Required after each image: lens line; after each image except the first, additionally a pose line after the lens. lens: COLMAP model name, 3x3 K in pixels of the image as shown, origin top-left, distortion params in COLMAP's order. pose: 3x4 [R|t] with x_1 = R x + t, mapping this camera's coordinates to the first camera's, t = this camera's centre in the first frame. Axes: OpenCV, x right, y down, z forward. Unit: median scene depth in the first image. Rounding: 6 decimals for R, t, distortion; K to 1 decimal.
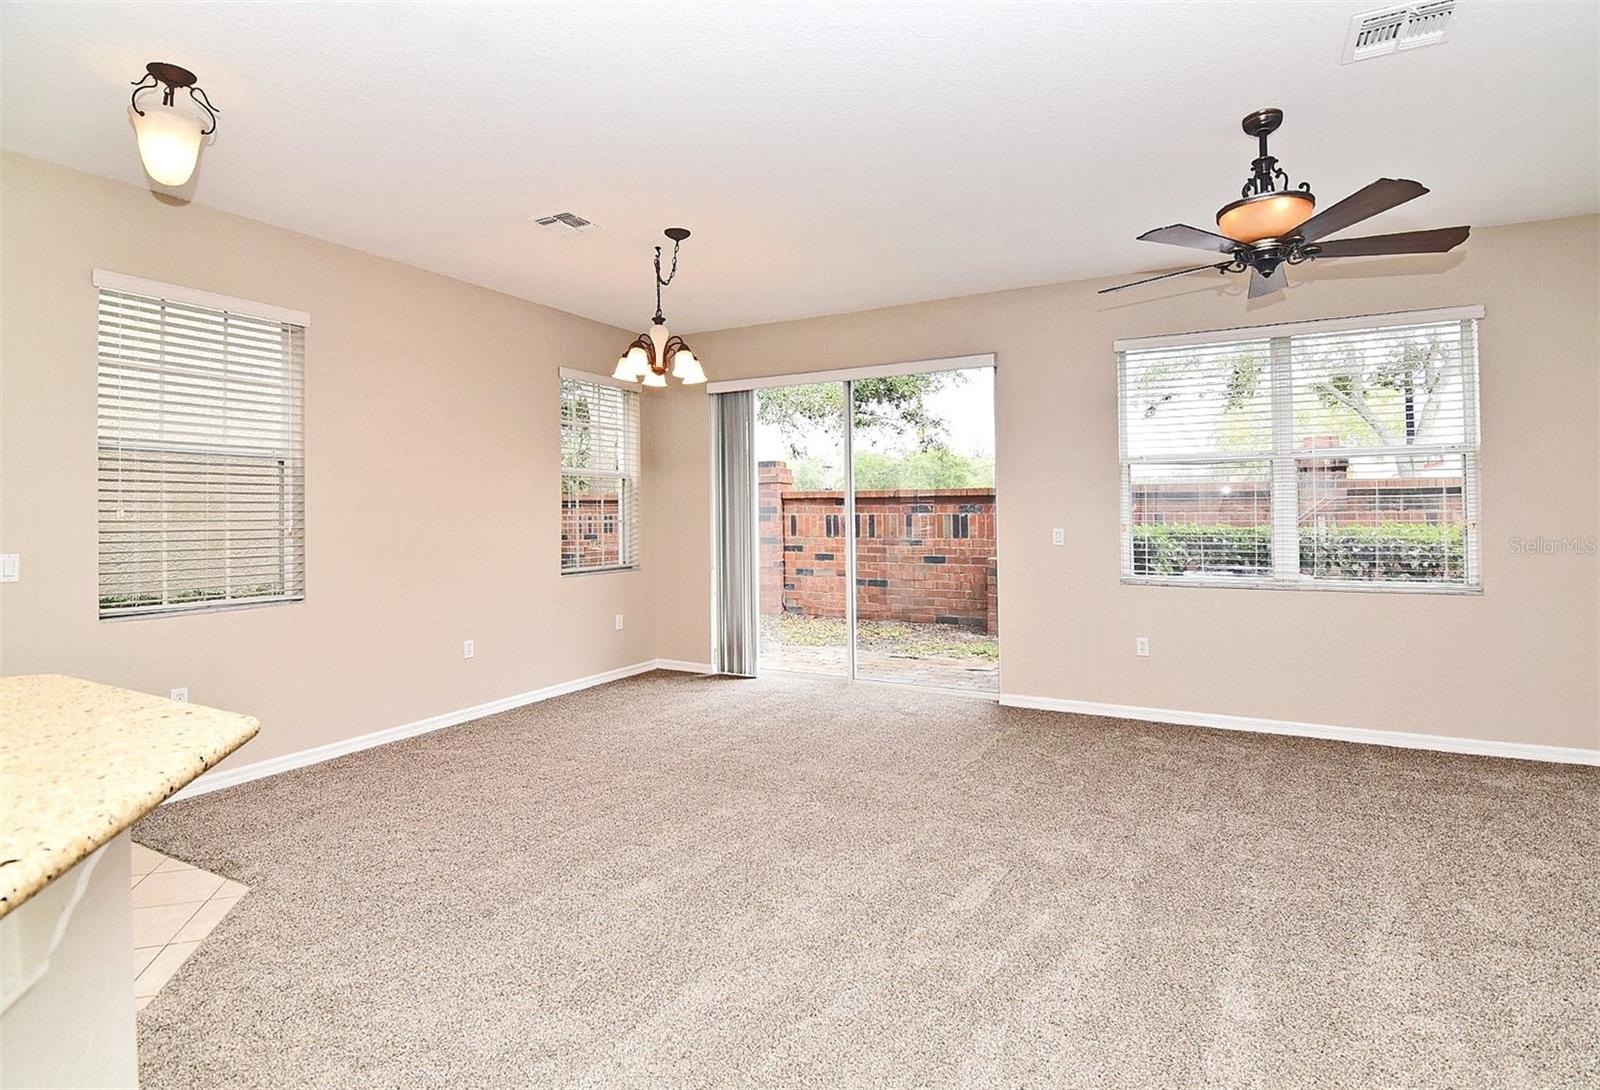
lens RADIAL K [[802.2, 0, 799.6], [0, 802.2, 509.8], [0, 0, 1]] dist [0.000031, 0.000024]
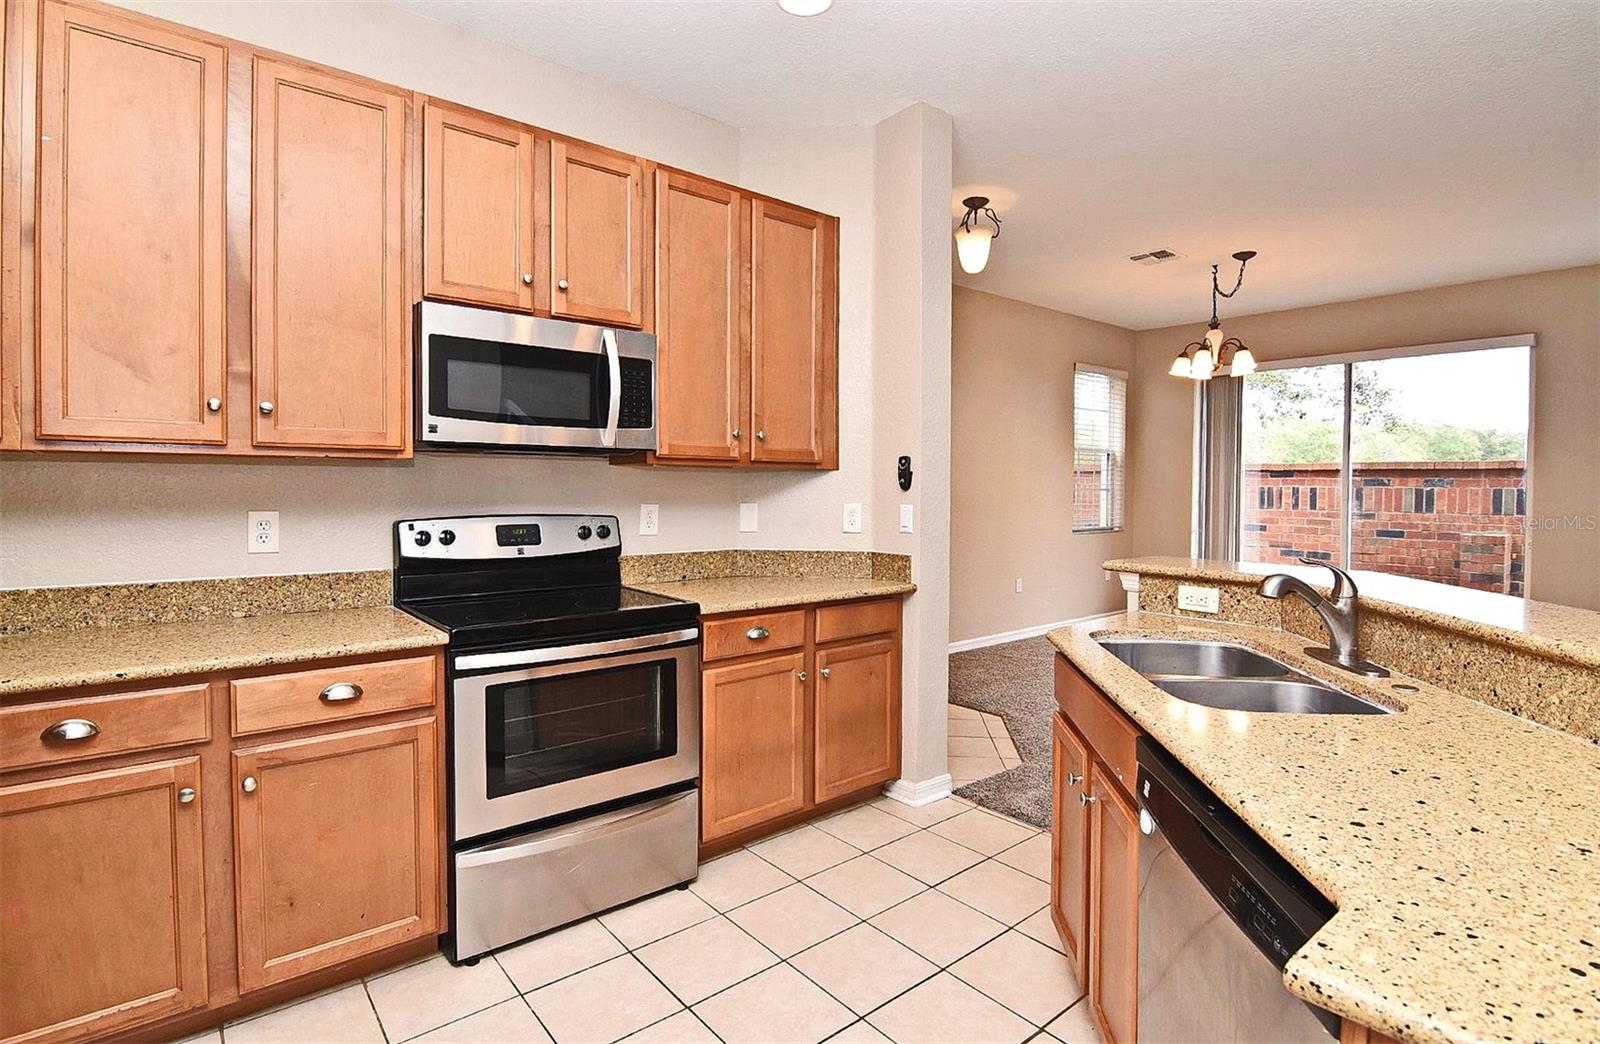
lens RADIAL K [[783.7, 0, 809.0], [0, 783.7, 499.5], [0, 0, 1]] dist [-0.002218, -0.000345]
pose [[0.928969, 0.020422, -0.369595, -0.210360], [-0.011580, 0.999592, 0.026127, 0.004238], [0.369977, -0.019992, 0.928826, -0.241935]]
